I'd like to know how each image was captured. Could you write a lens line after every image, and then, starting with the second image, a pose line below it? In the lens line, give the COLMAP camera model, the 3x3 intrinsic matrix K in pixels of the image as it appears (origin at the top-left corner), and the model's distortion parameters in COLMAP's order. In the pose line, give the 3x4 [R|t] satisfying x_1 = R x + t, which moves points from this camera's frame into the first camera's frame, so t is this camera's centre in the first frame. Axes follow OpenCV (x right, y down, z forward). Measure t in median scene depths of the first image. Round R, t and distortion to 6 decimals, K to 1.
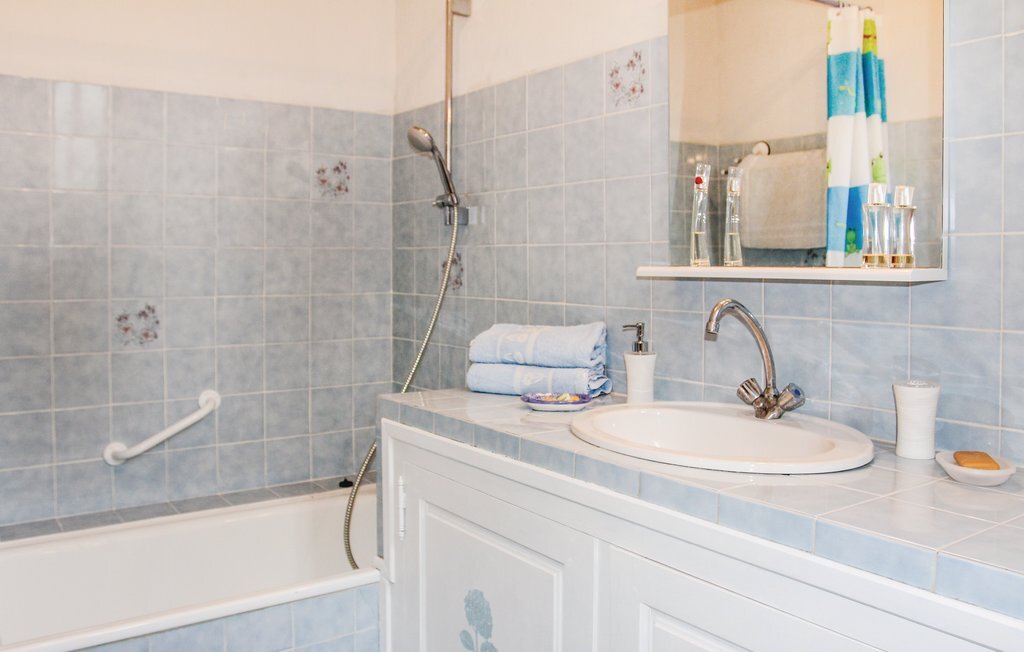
lens RADIAL K [[849.7, 0, 515.1], [0, 849.7, 254.9], [0, 0, 1]] dist [-0.048156, 0.015218]
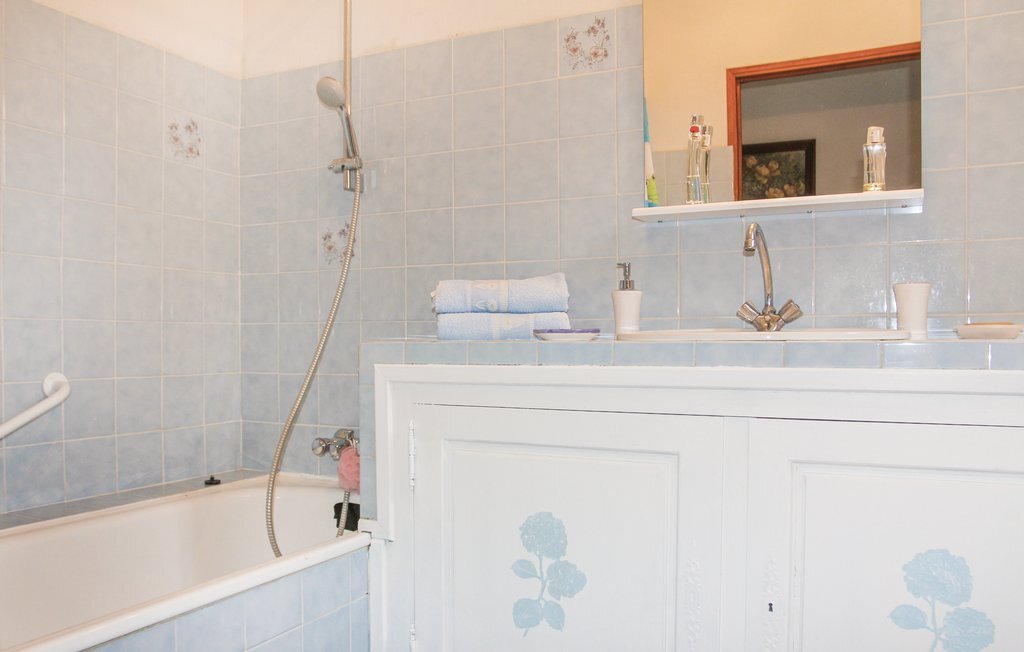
lens RADIAL K [[810.9, 0, 512.0], [0, 810.9, 326.0], [0, 0, 1]] dist [-0.050429, 0.002860]
pose [[0.878494, 0.003953, 0.477738, -0.394759], [0.002240, 0.999921, -0.012393, 0.145287], [-0.477749, 0.011957, 0.878415, 0.143122]]
